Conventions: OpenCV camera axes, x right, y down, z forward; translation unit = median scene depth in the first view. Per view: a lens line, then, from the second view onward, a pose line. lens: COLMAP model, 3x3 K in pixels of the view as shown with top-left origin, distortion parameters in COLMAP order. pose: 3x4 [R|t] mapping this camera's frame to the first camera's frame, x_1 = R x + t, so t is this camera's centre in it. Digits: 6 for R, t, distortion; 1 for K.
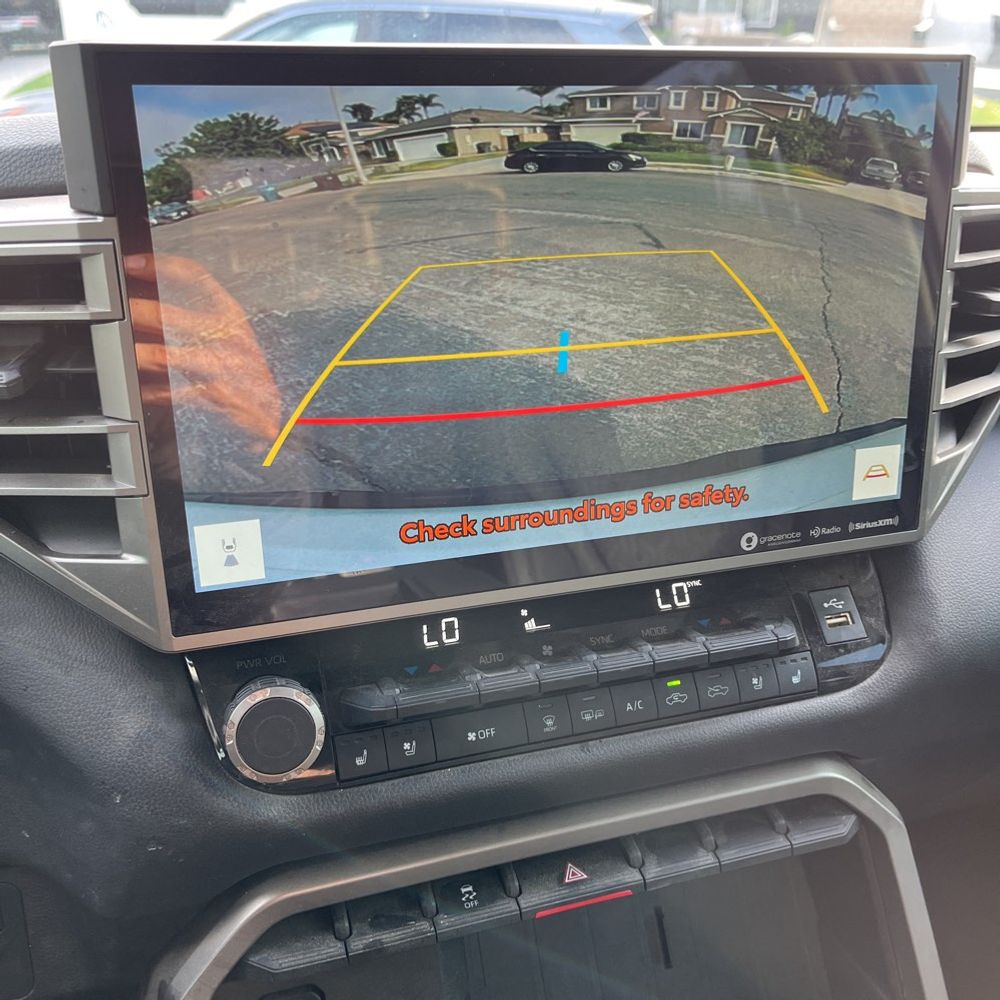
lens RADIAL K [[982.8, 0, 489.4], [0, 982.8, 490.8], [0, 0, 1]] dist [0.016039, -0.017421]
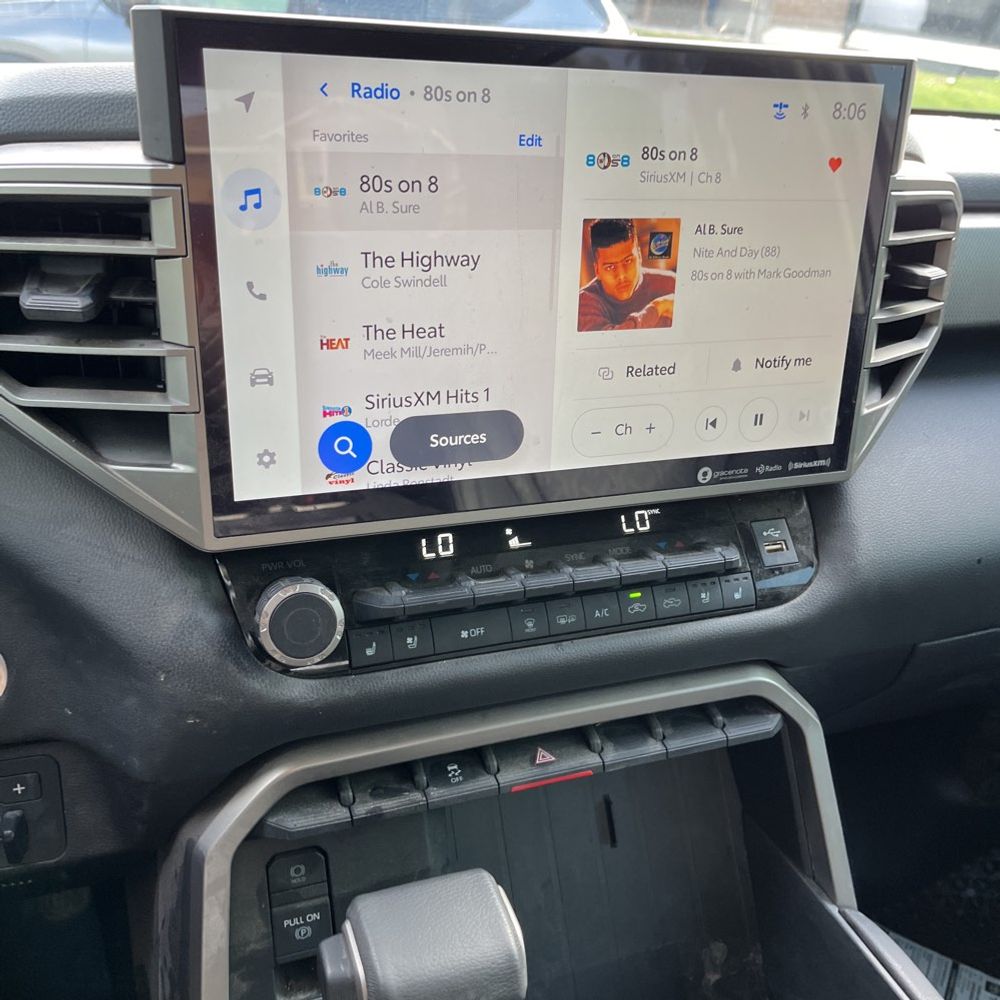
lens RADIAL K [[982.8, 0, 489.4], [0, 982.8, 490.8], [0, 0, 1]] dist [0.016039, -0.017421]
pose [[0.996569, 0.030382, 0.076985, -0.078894], [-0.034181, 0.998237, 0.048514, 0.023274], [-0.075376, -0.050979, 0.995851, -0.136735]]
